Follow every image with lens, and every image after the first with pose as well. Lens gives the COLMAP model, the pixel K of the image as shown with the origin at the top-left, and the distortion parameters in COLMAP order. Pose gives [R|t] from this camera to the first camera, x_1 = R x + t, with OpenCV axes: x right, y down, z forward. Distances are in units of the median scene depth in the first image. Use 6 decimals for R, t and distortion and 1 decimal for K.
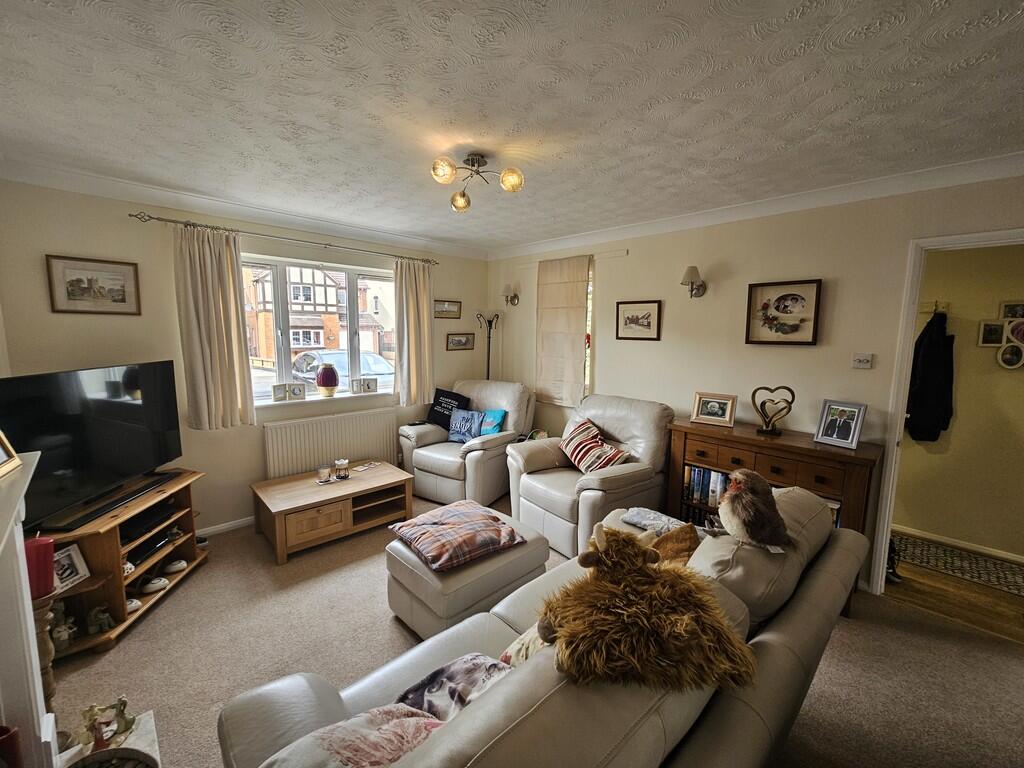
lens RADIAL K [[418.7, 0, 510.0], [0, 418.7, 381.1], [0, 0, 1]] dist [0.000092, 0.000290]
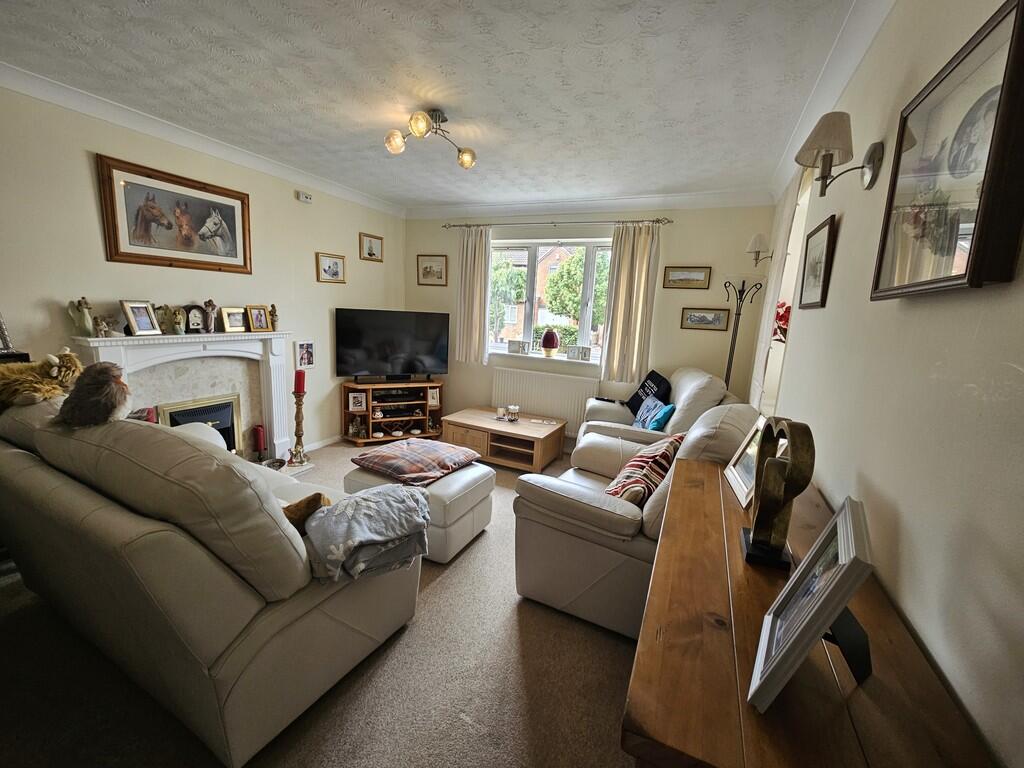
lens RADIAL K [[418.7, 0, 510.0], [0, 418.7, 381.1], [0, 0, 1]] dist [0.000092, 0.000290]
pose [[0.352483, 0.166696, -0.920852, 0.678924], [-0.163894, 0.979795, 0.114630, -0.015520], [0.921355, 0.110517, 0.372682, 0.539732]]
